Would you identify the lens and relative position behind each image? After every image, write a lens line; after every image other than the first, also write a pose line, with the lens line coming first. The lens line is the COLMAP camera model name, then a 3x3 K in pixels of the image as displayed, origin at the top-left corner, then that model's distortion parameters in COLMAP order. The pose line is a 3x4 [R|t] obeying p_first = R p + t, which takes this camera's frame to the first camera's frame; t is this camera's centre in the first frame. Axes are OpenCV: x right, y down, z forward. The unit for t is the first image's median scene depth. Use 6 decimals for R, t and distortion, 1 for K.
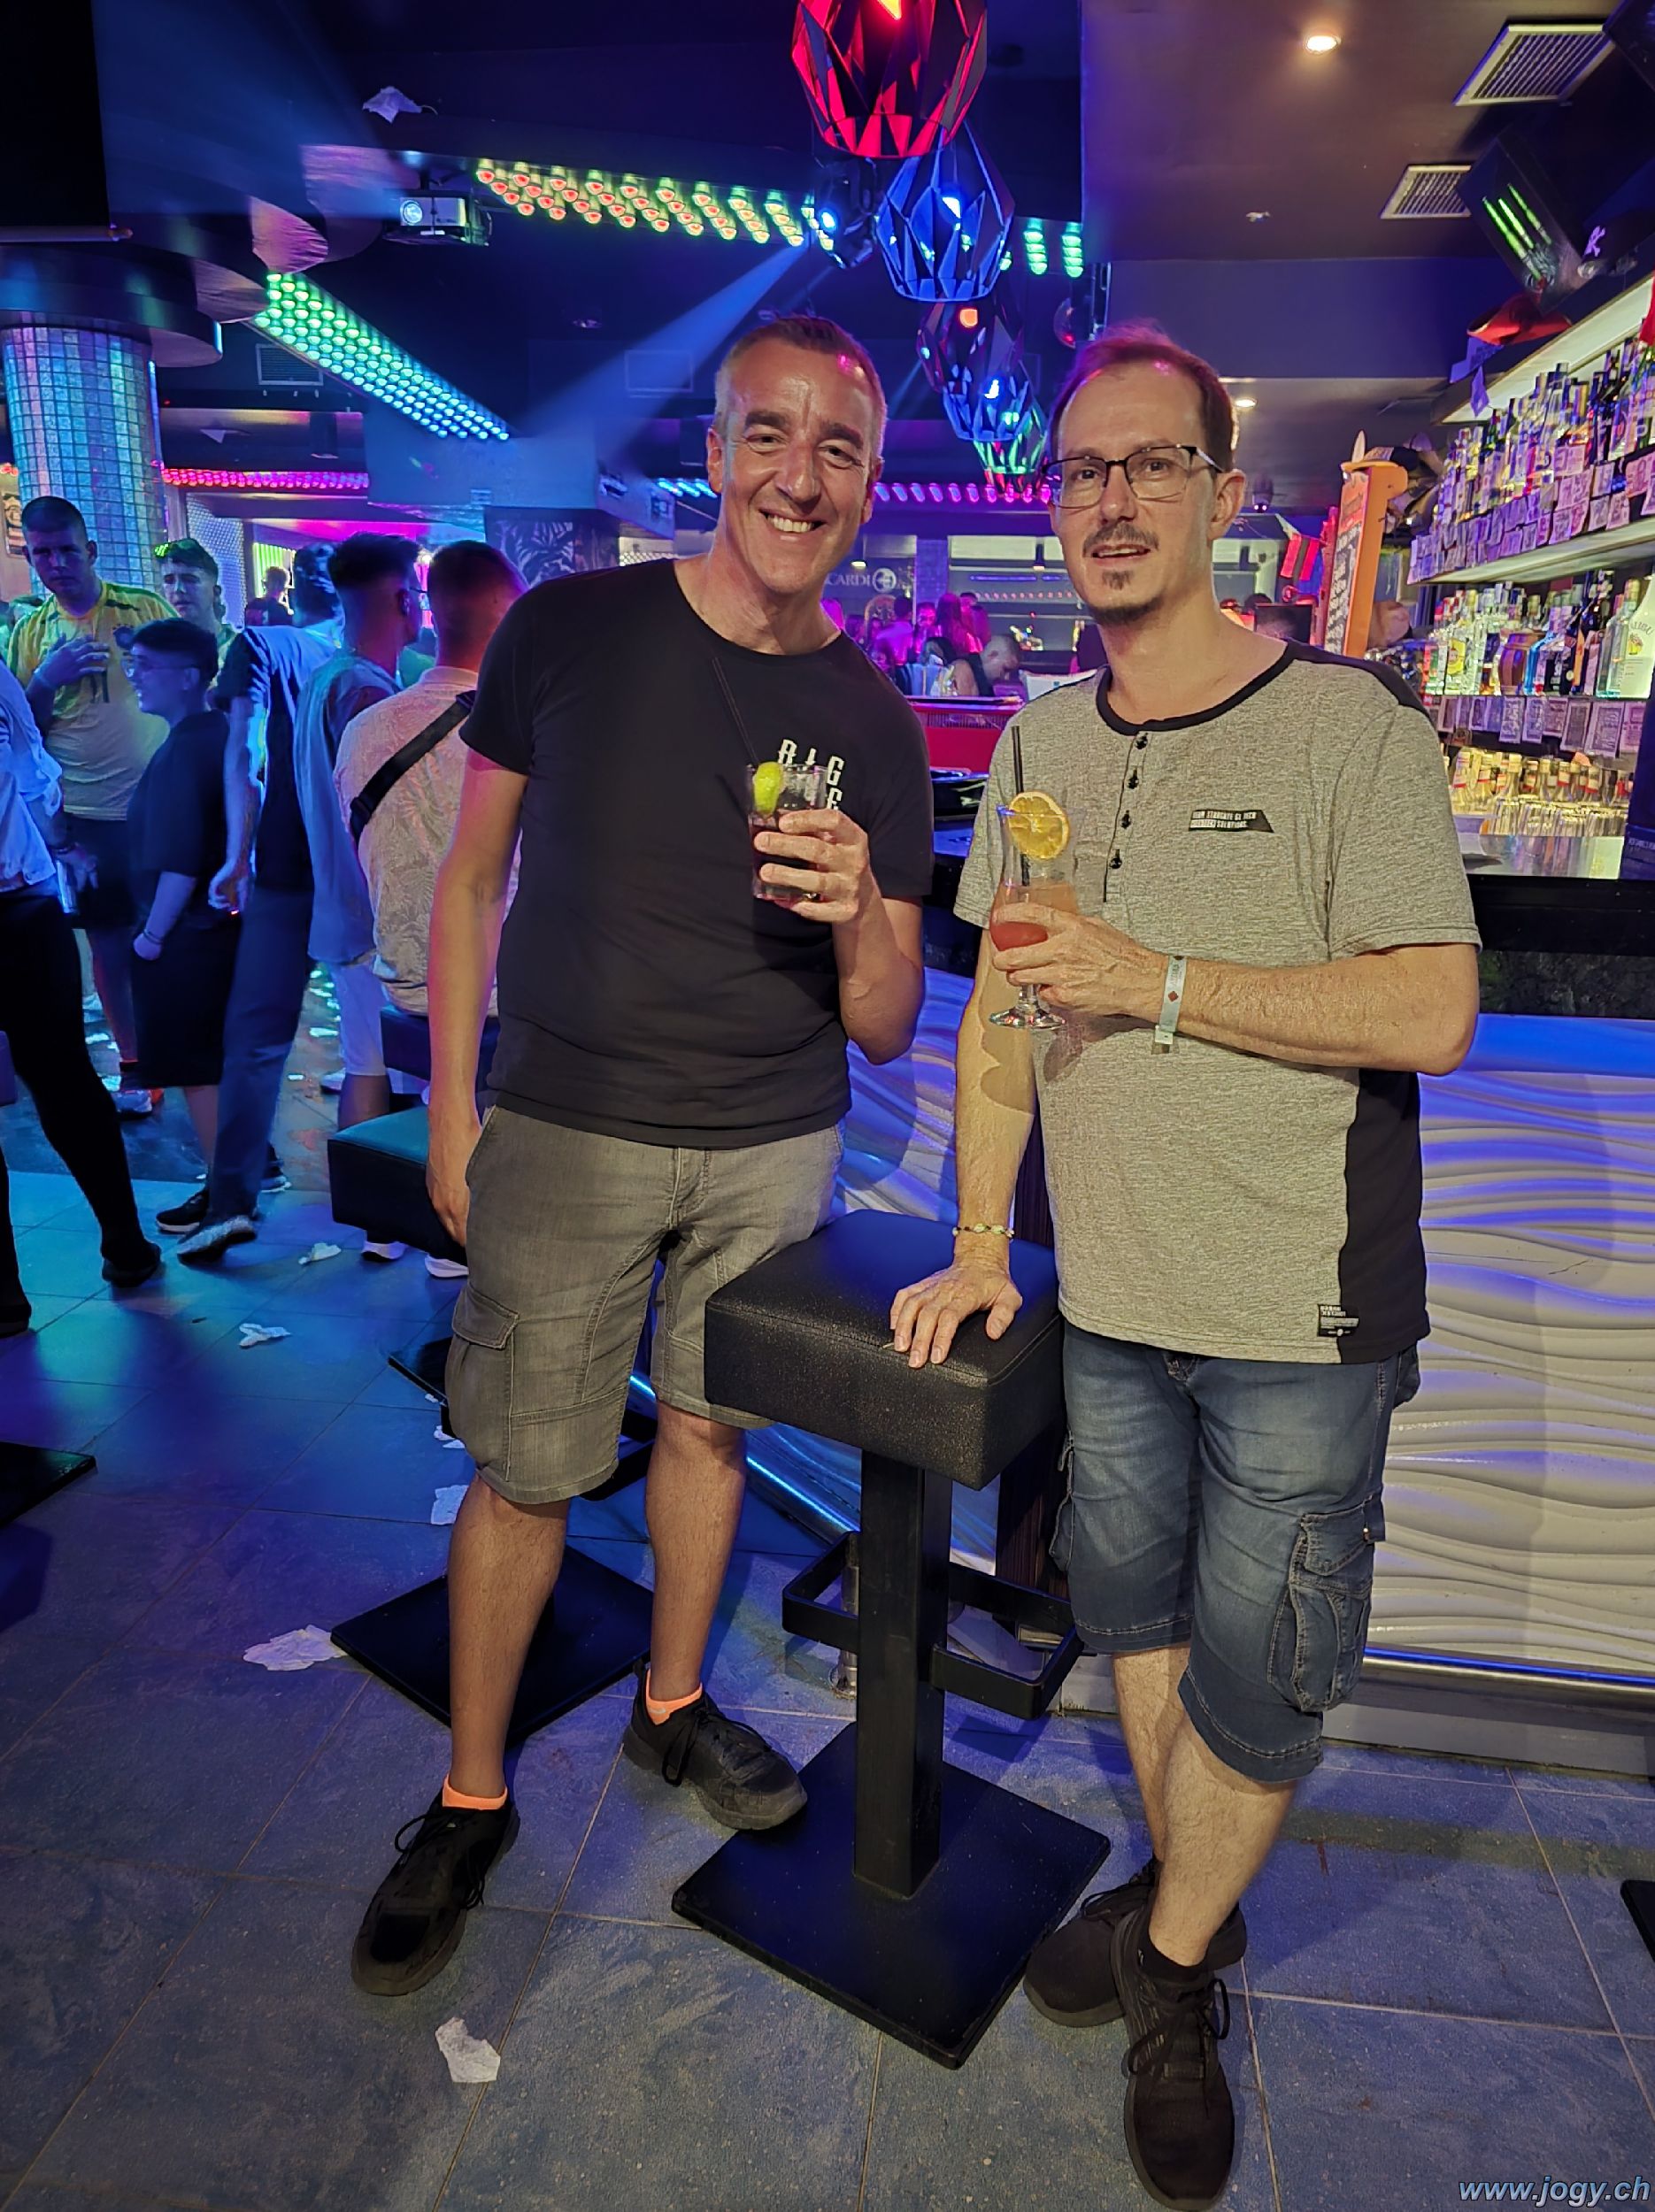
lens RADIAL K [[1463.3, 0, 827.5], [0, 1463.3, 1106.0], [0, 0, 1]] dist [0.080424, -0.048751]
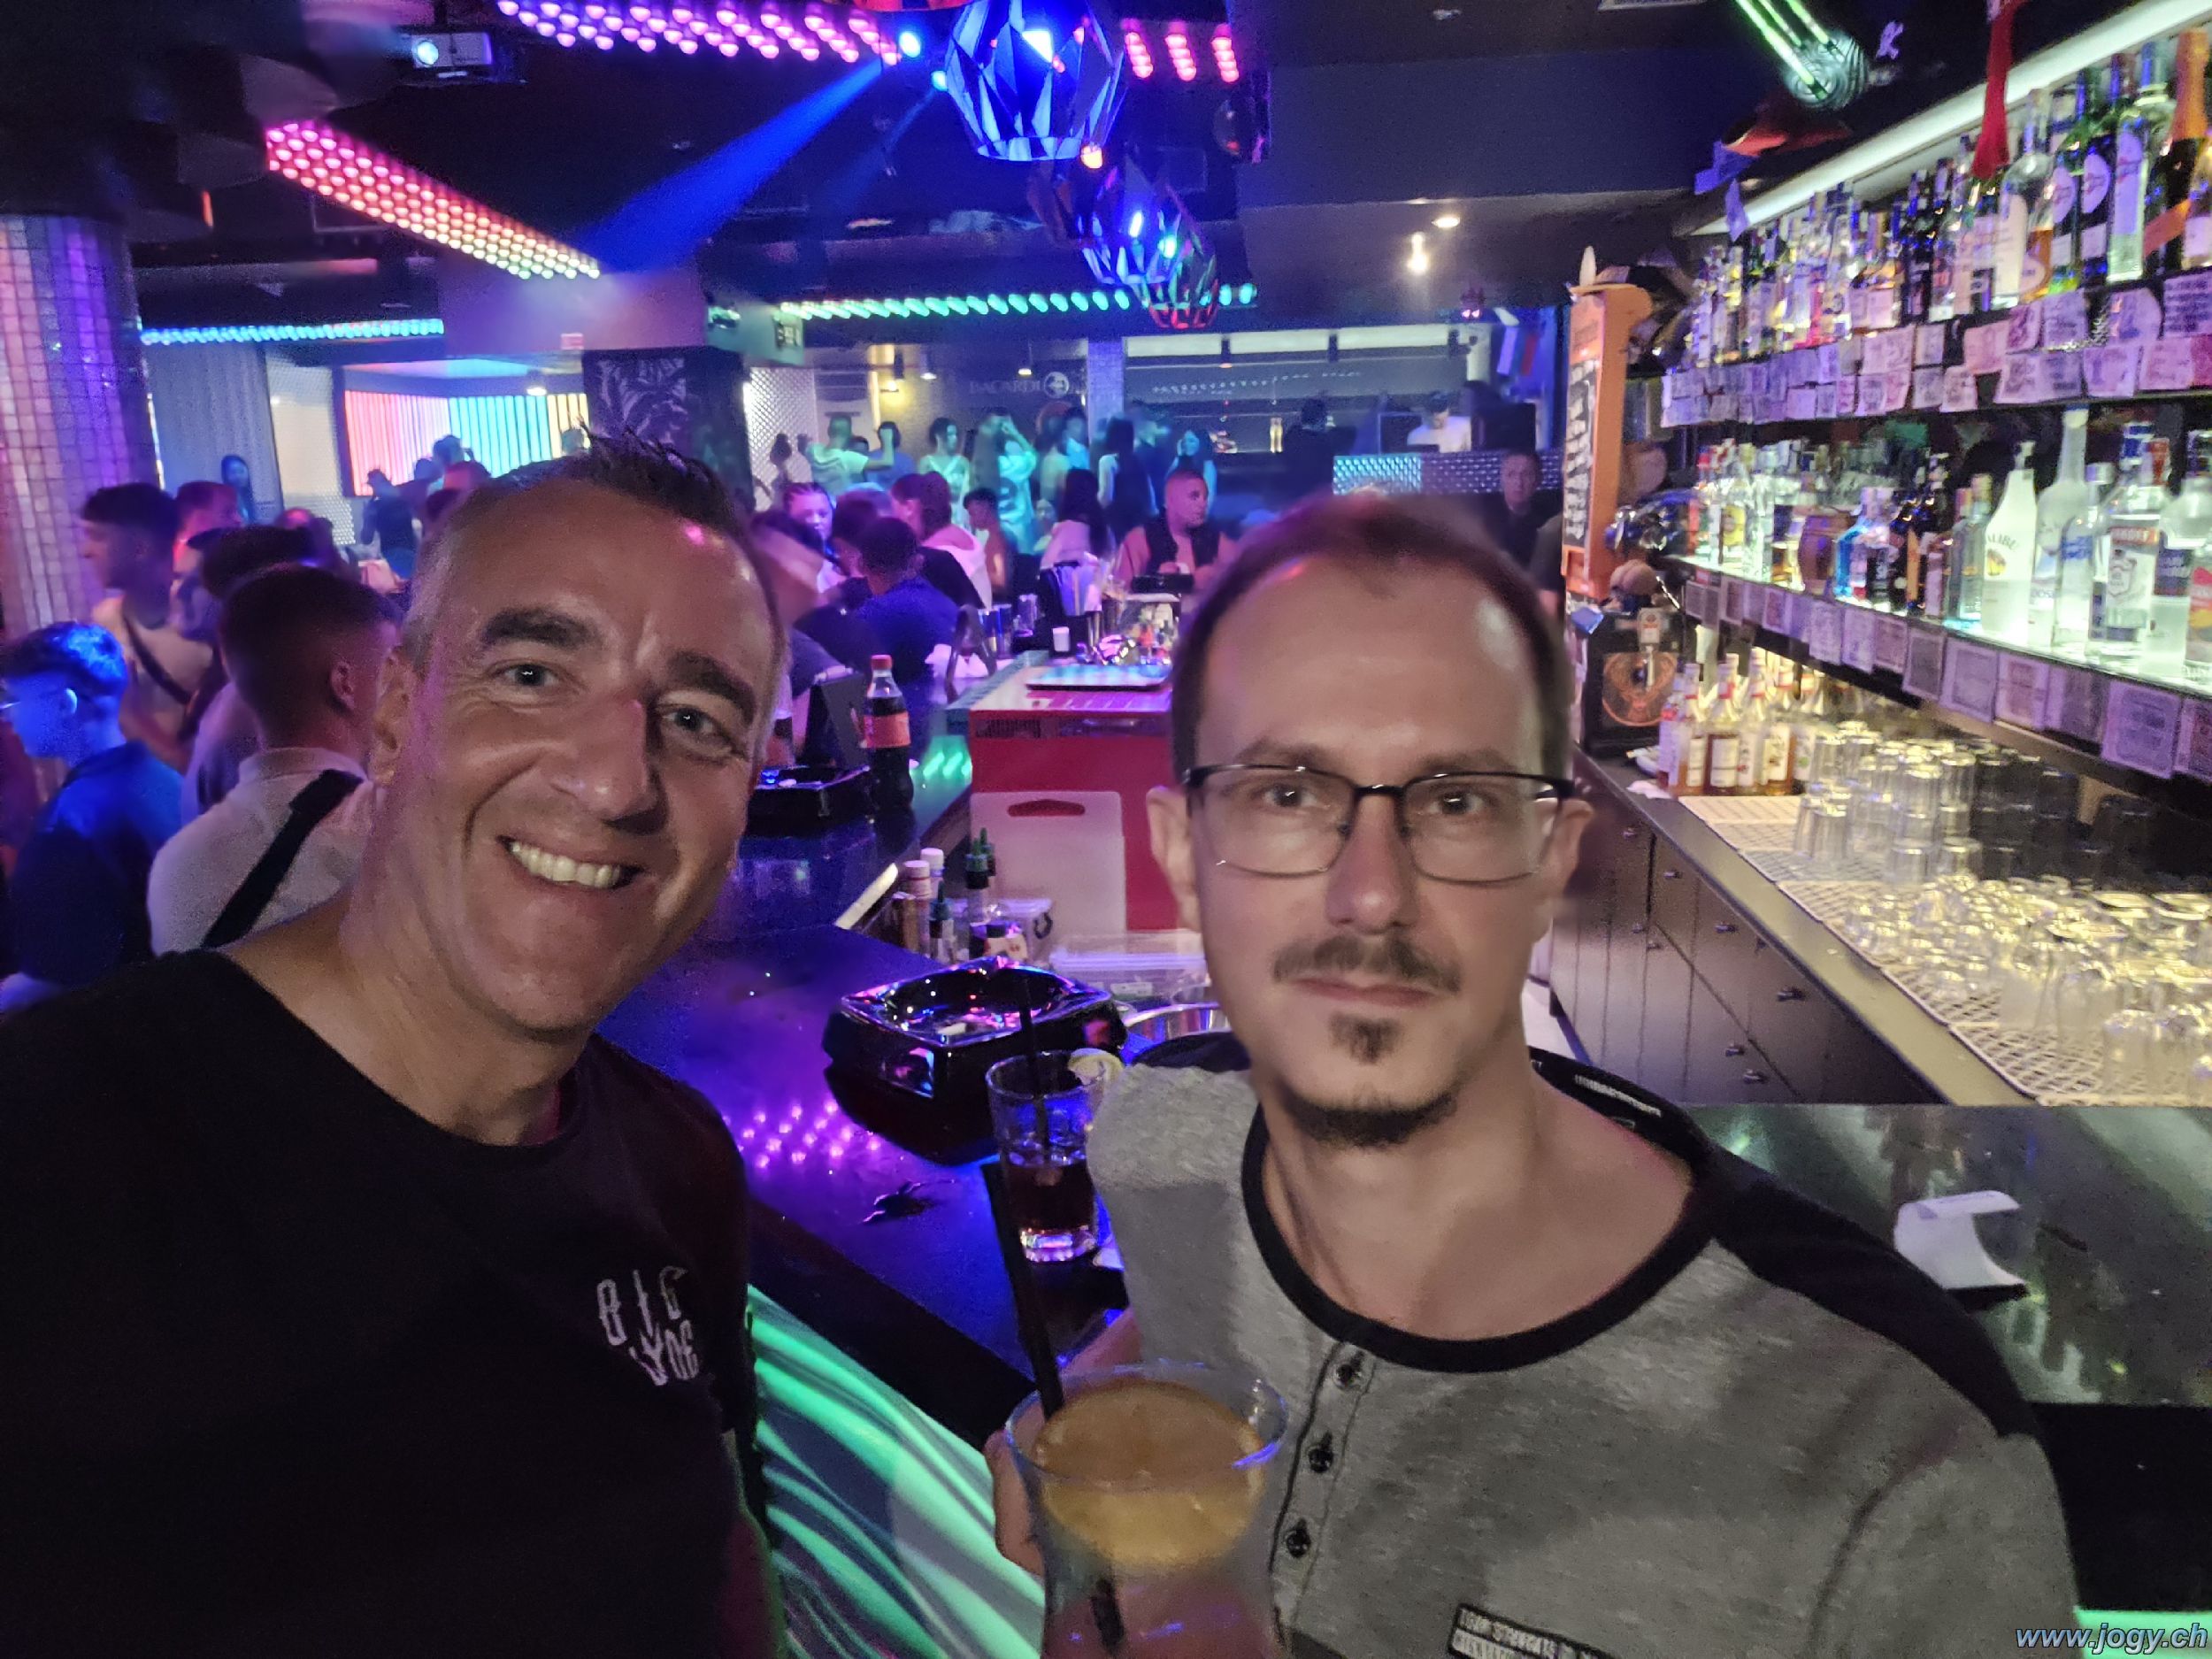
lens RADIAL K [[1574.4, 0, 1067.4], [0, 1574.4, 829.2], [0, 0, 1]] dist [0.015904, -0.004091]
pose [[0.998060, -0.060647, 0.014104, 0.040180], [0.061215, 0.997149, -0.044123, -0.116193], [-0.011387, 0.044901, 0.998927, 0.154282]]
